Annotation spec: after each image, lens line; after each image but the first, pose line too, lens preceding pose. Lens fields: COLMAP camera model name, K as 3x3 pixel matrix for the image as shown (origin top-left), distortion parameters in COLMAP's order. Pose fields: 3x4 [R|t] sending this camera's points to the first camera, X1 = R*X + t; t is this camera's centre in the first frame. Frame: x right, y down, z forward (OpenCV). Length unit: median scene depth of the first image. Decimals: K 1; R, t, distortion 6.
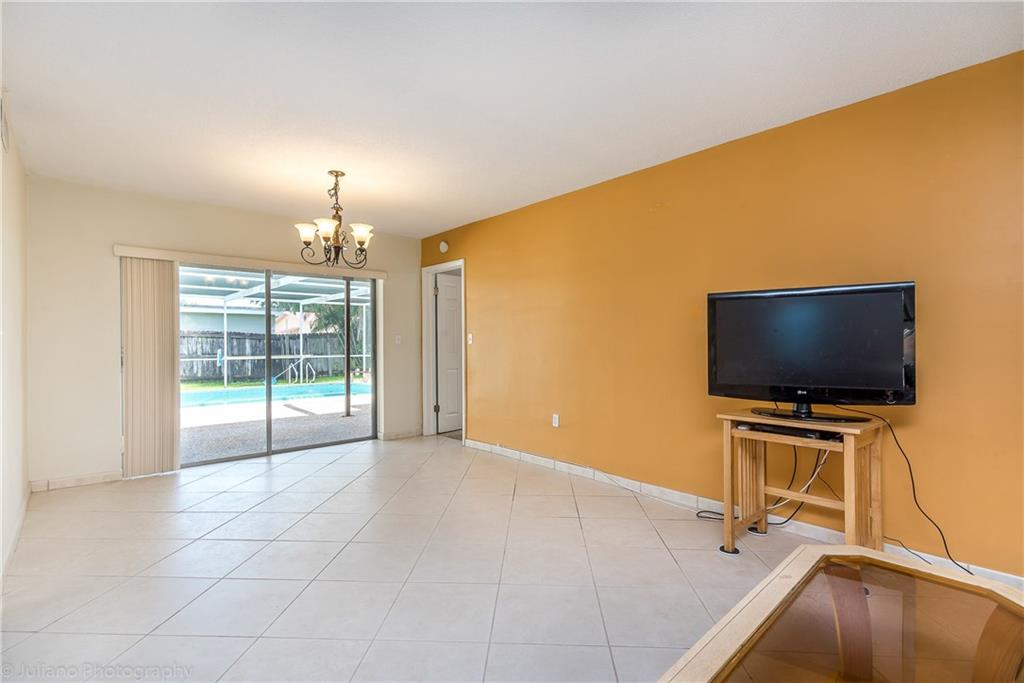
lens RADIAL K [[490.4, 0, 508.0], [0, 490.4, 345.0], [0, 0, 1]] dist [0.015191, 0.000147]
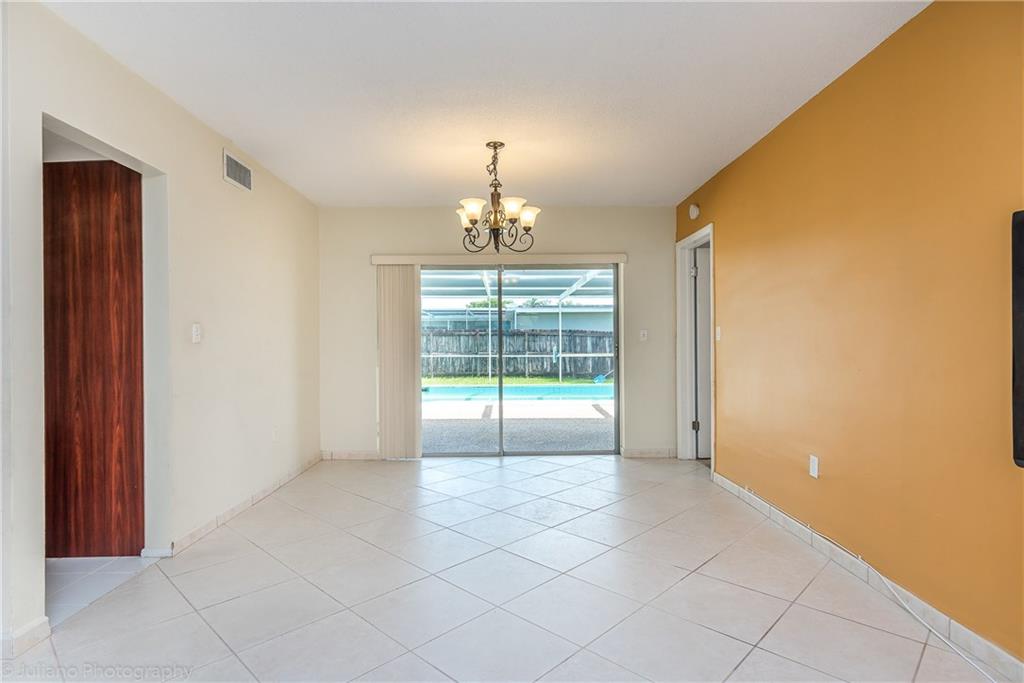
lens RADIAL K [[527.1, 0, 537.7], [0, 527.1, 349.4], [0, 0, 1]] dist [0.001659, -0.000478]
pose [[0.754322, 0.007568, -0.656461, 0.227047], [0.001168, 0.999916, 0.012870, 0.000045], [0.656504, -0.010475, 0.754250, 0.242272]]
